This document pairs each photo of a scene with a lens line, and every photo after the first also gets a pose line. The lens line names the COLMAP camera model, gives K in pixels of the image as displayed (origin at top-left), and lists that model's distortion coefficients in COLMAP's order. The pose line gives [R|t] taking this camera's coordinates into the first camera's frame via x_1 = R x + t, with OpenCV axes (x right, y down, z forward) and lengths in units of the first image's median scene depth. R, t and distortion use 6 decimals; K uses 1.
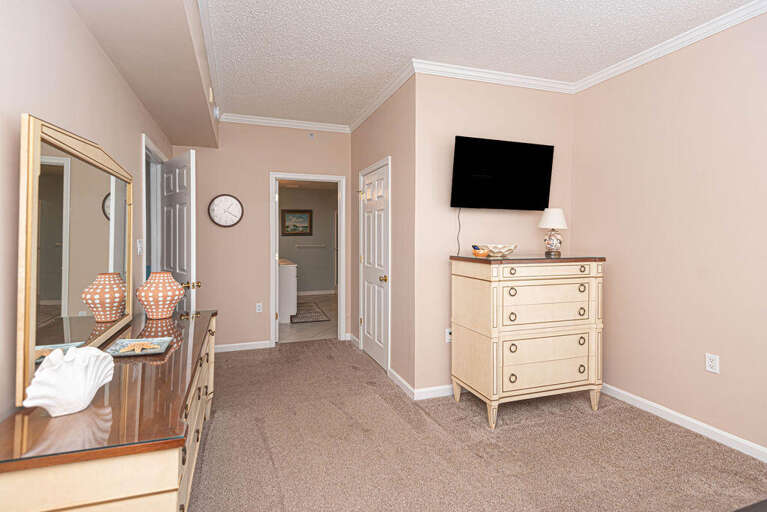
lens RADIAL K [[368.1, 0, 381.9], [0, 368.1, 243.7], [0, 0, 1]] dist [0.001676, -0.000555]
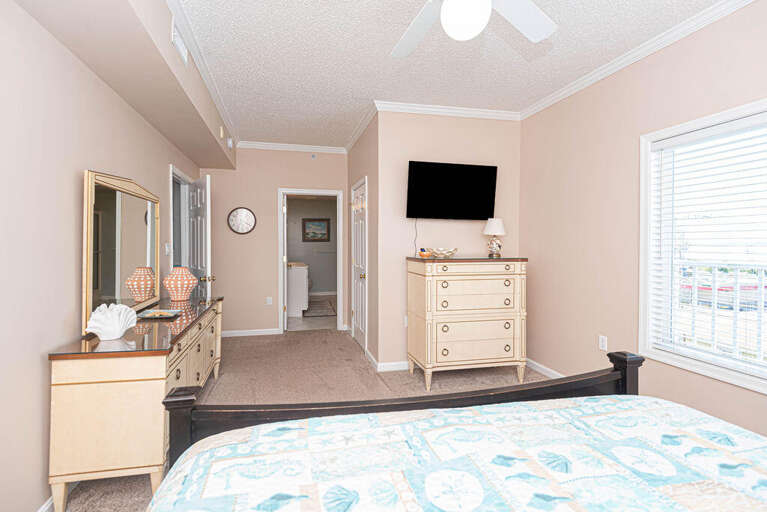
lens RADIAL K [[358.4, 0, 386.9], [0, 358.4, 252.6], [0, 0, 1]] dist [0.001494, 0.000093]
pose [[0.997019, 0.002211, -0.077126, 0.218485], [-0.001704, 0.999977, 0.006637, 0.010578], [0.077138, -0.006485, 0.996999, -0.220206]]
